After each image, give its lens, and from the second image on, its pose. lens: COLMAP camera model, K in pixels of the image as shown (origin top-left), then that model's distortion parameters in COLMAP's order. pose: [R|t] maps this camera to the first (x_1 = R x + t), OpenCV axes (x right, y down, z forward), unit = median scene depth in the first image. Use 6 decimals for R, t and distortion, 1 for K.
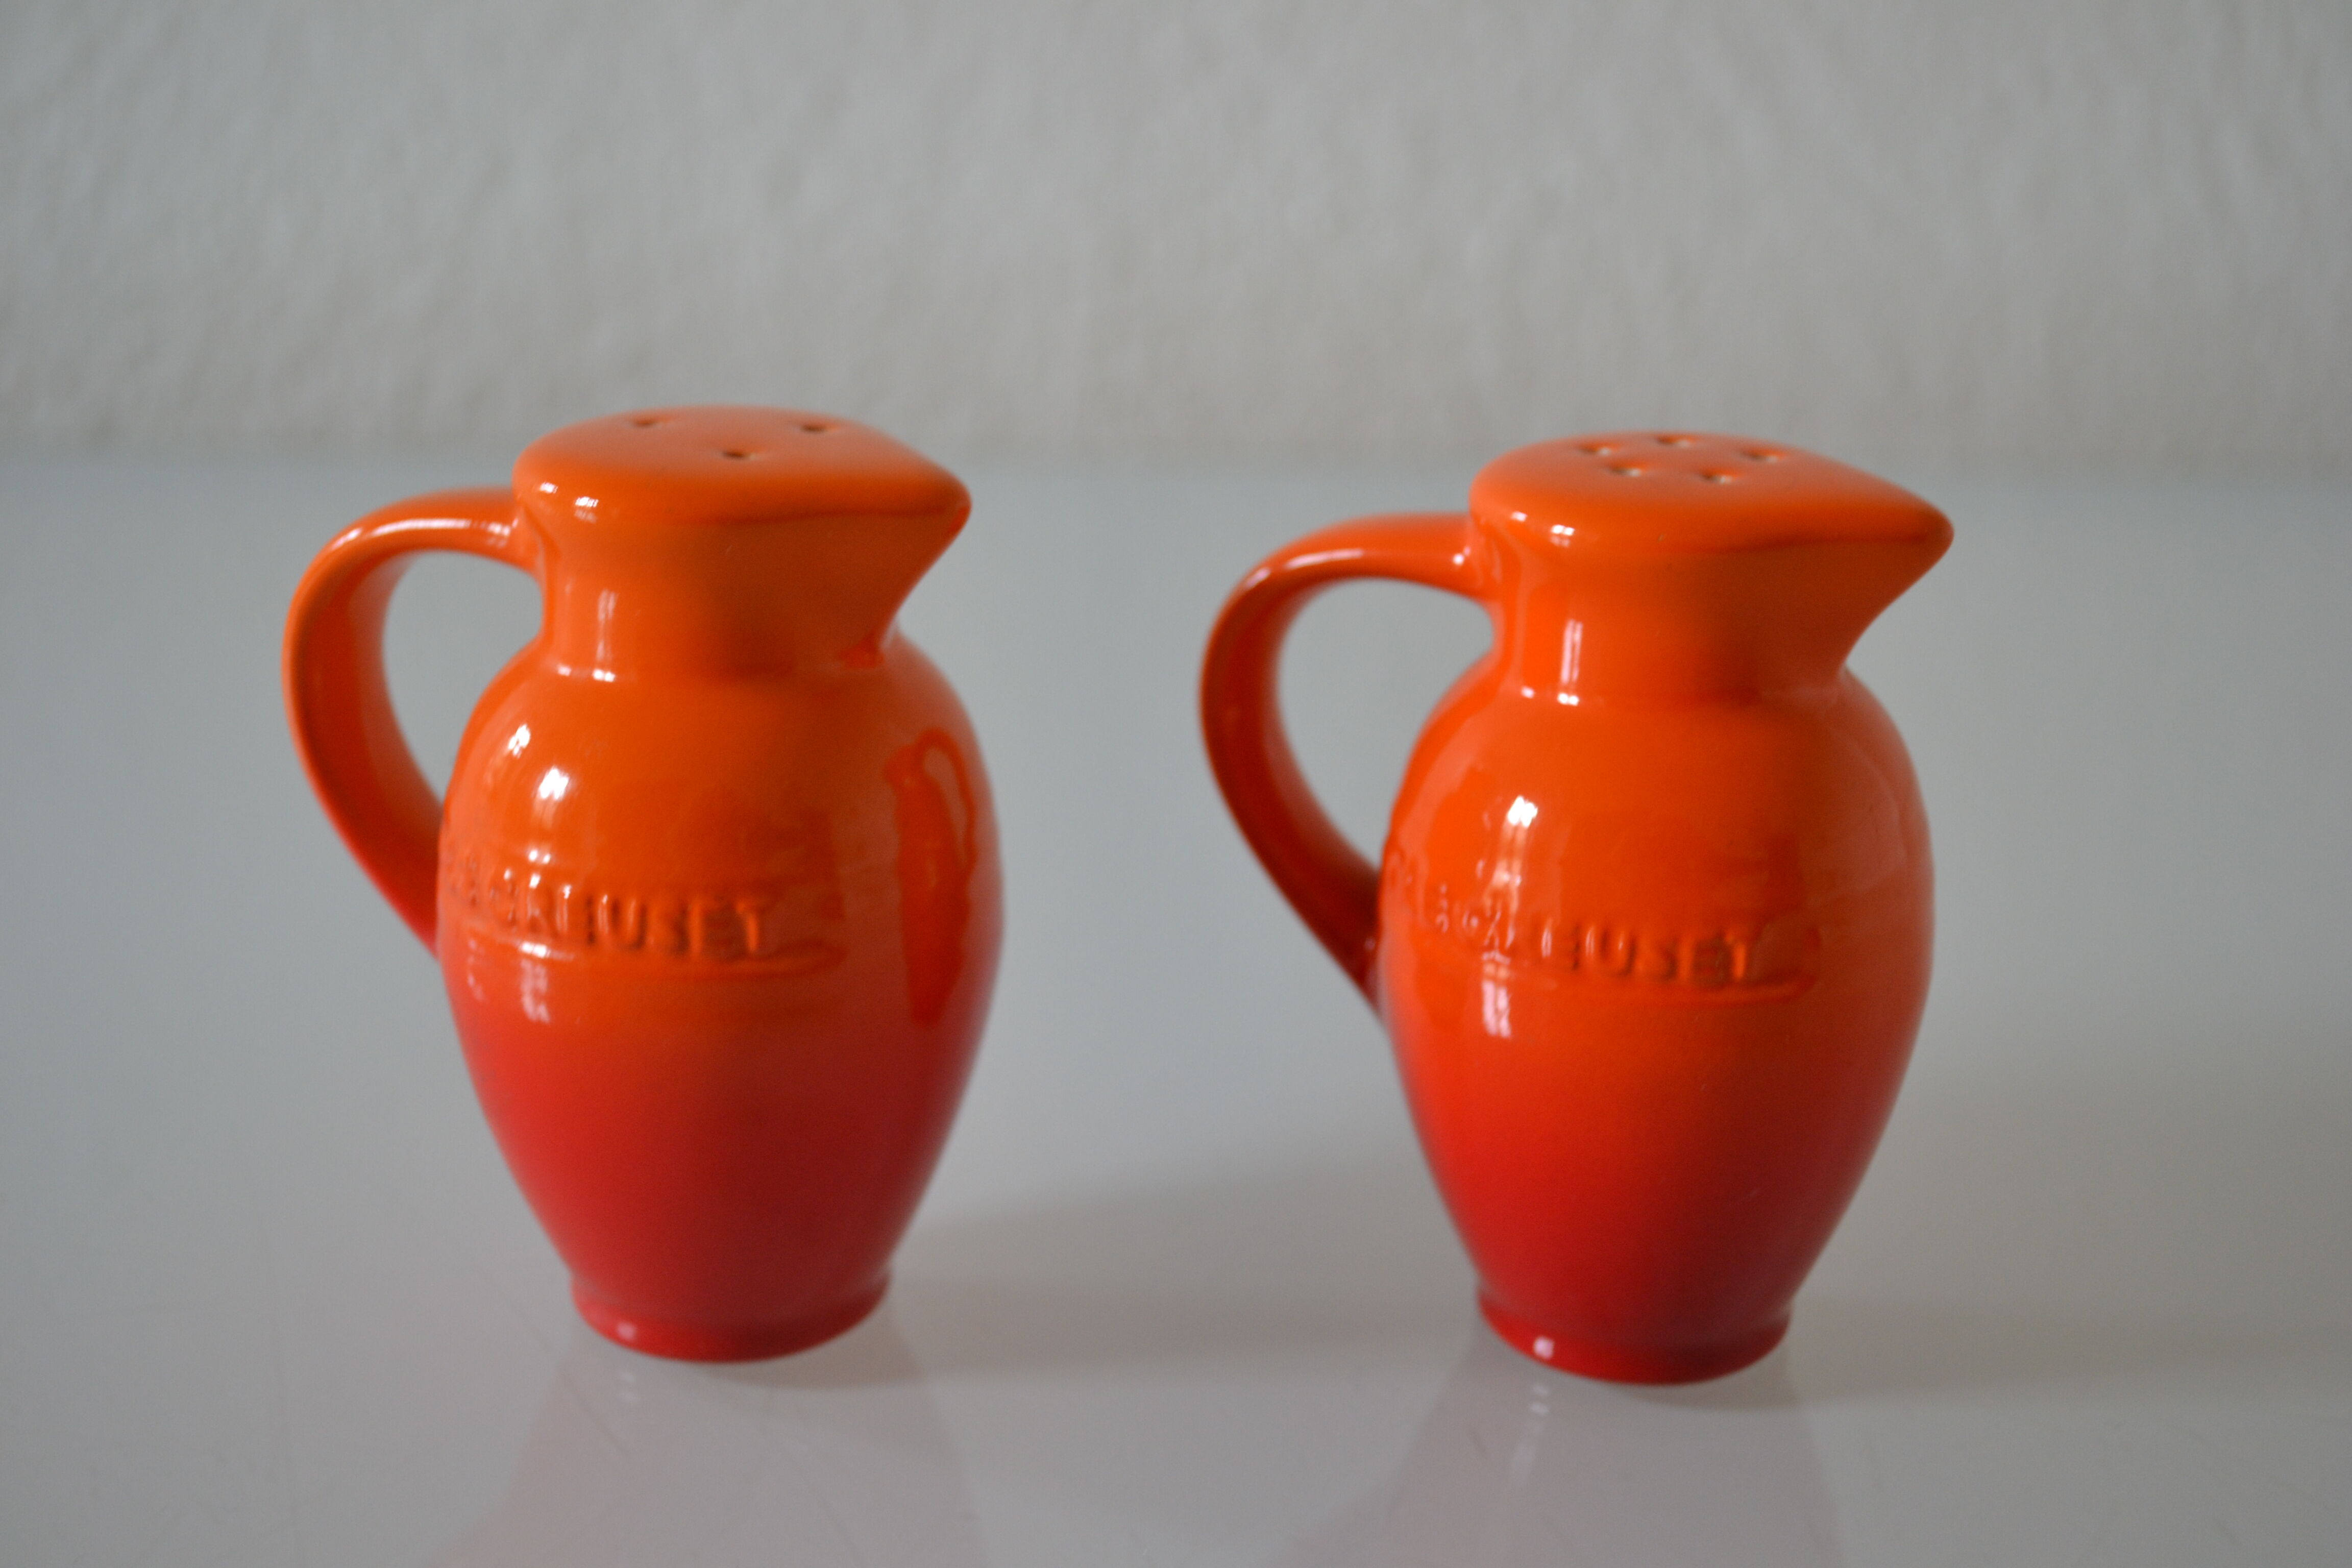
lens RADIAL K [[3568.6, 0, 1174.0], [0, 3568.6, 836.3], [0, 0, 1]] dist [0.007137, 0.017791]
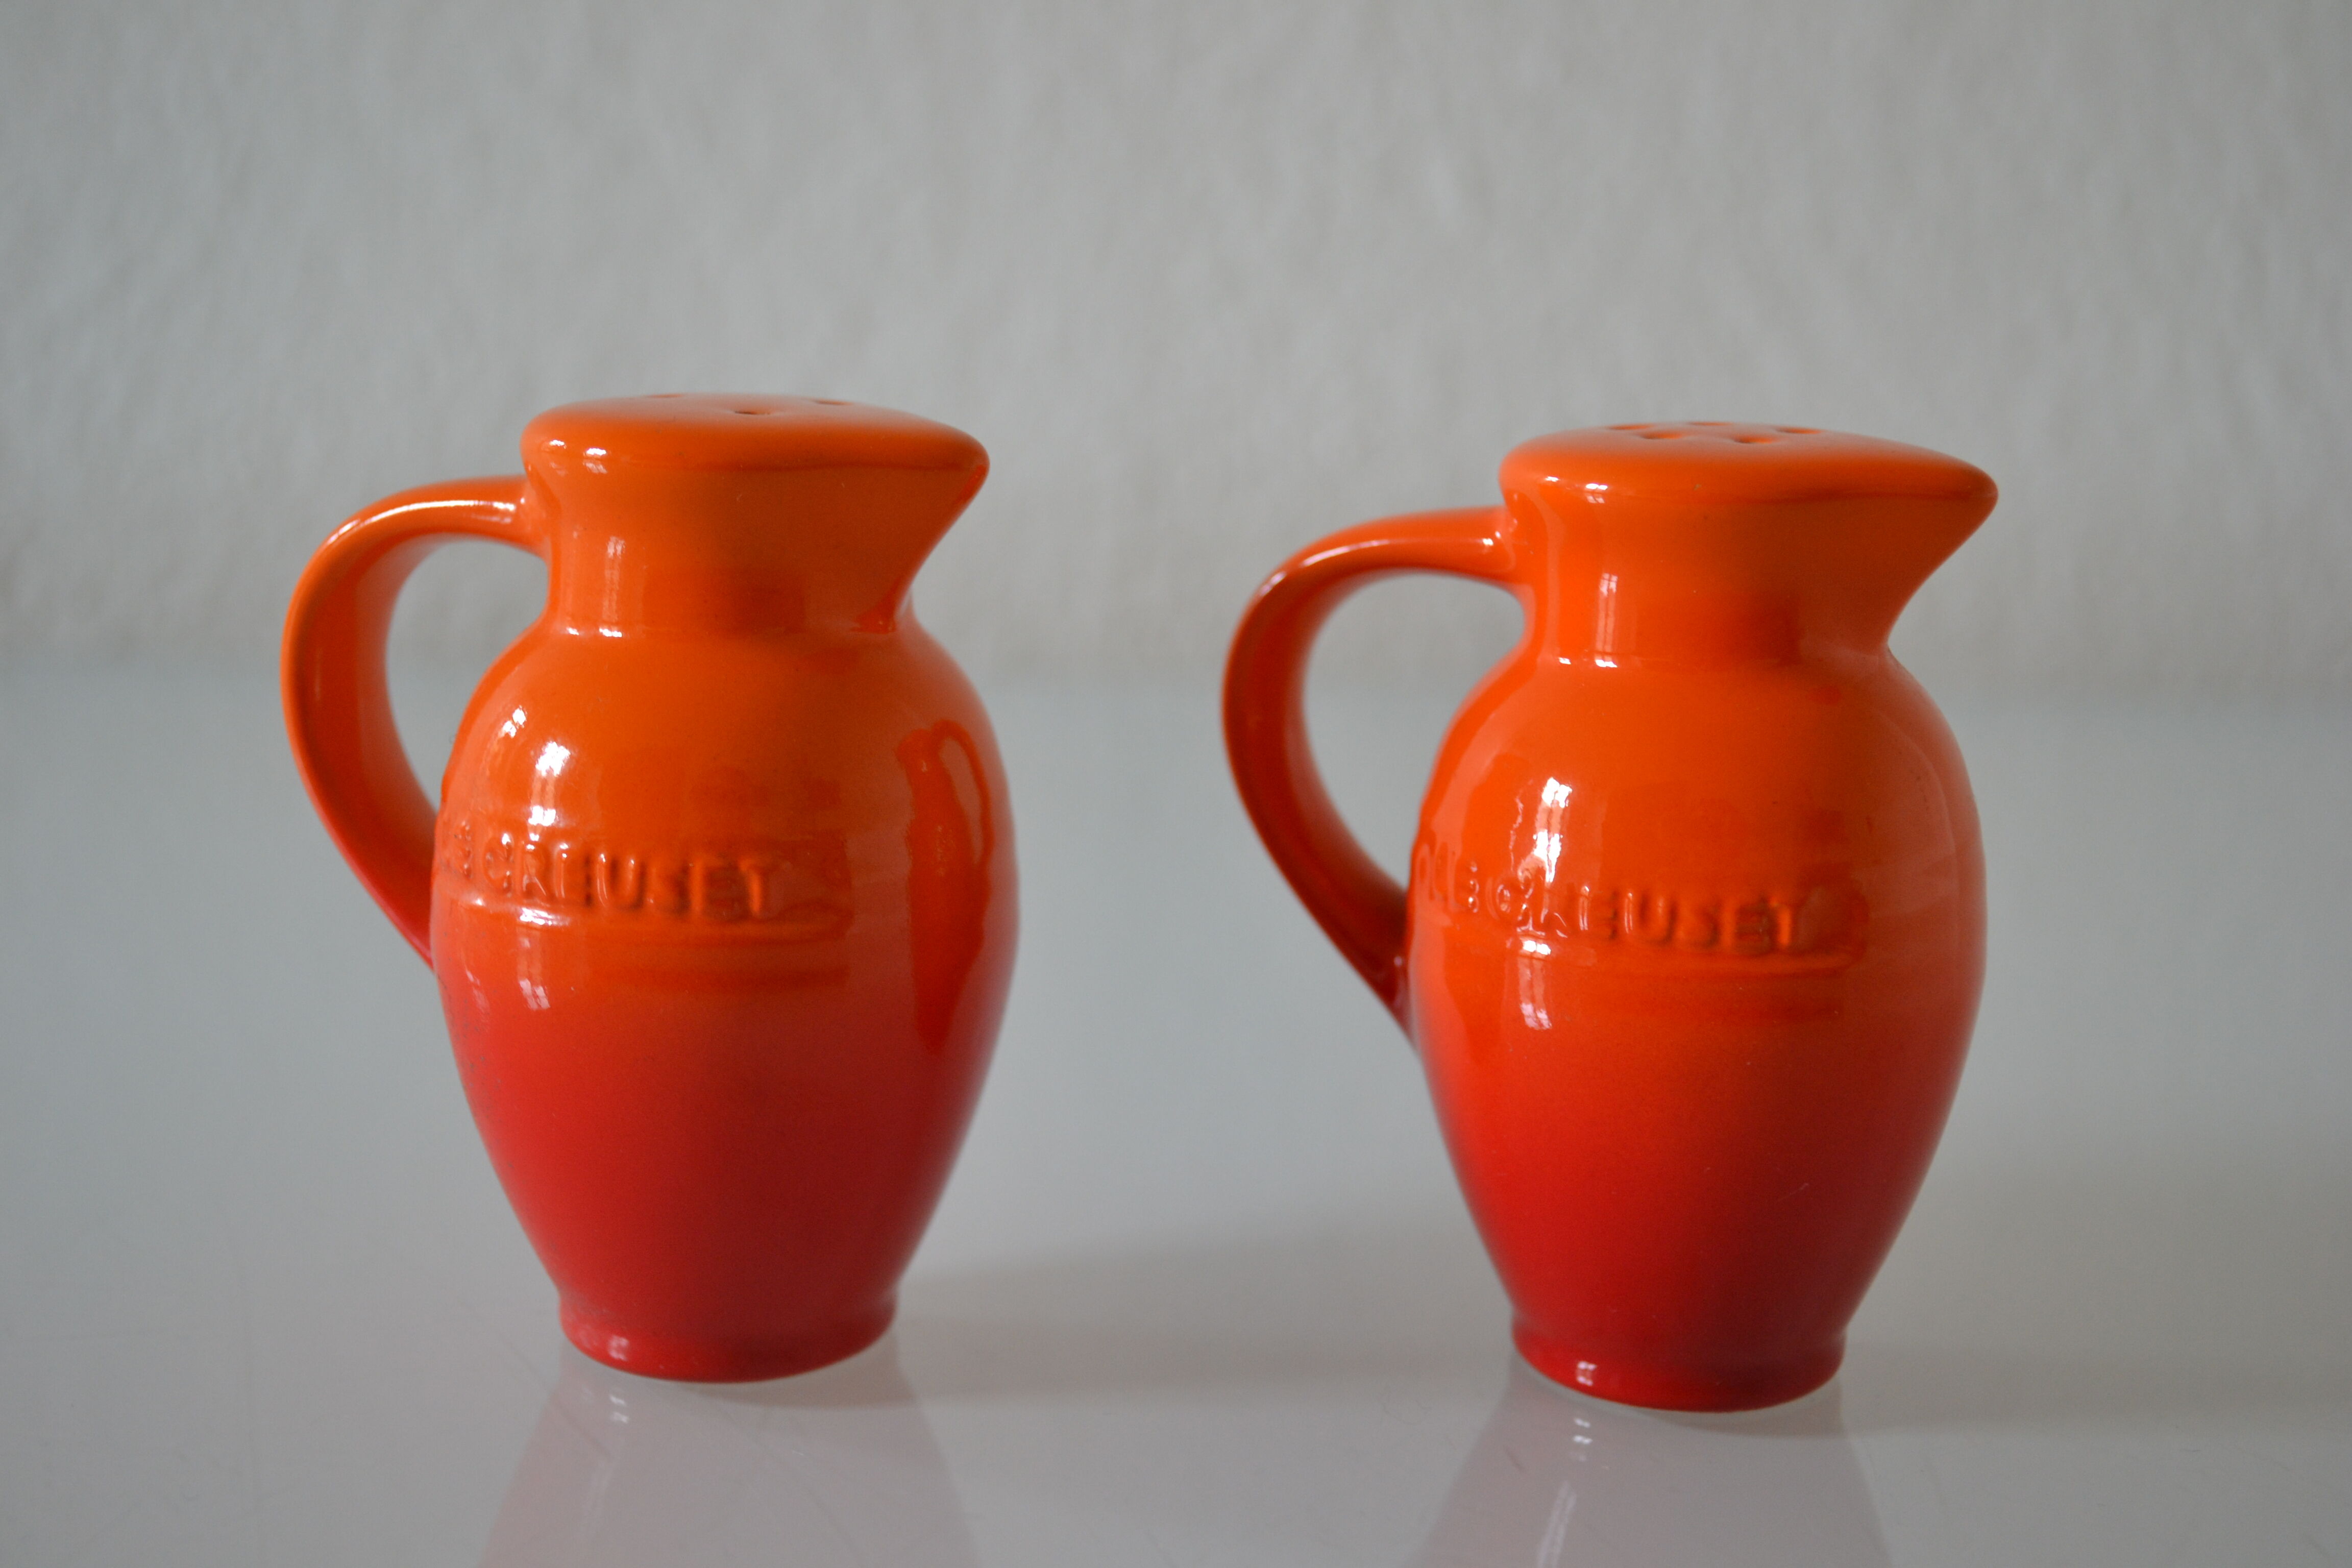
lens RADIAL K [[3568.6, 0, 1174.0], [0, 3568.6, 836.3], [0, 0, 1]] dist [0.007137, 0.017791]
pose [[0.999966, 0.004494, -0.006972, 0.000991], [-0.005318, 0.992377, -0.123128, 0.125628], [0.006366, 0.123161, 0.992366, 0.043602]]
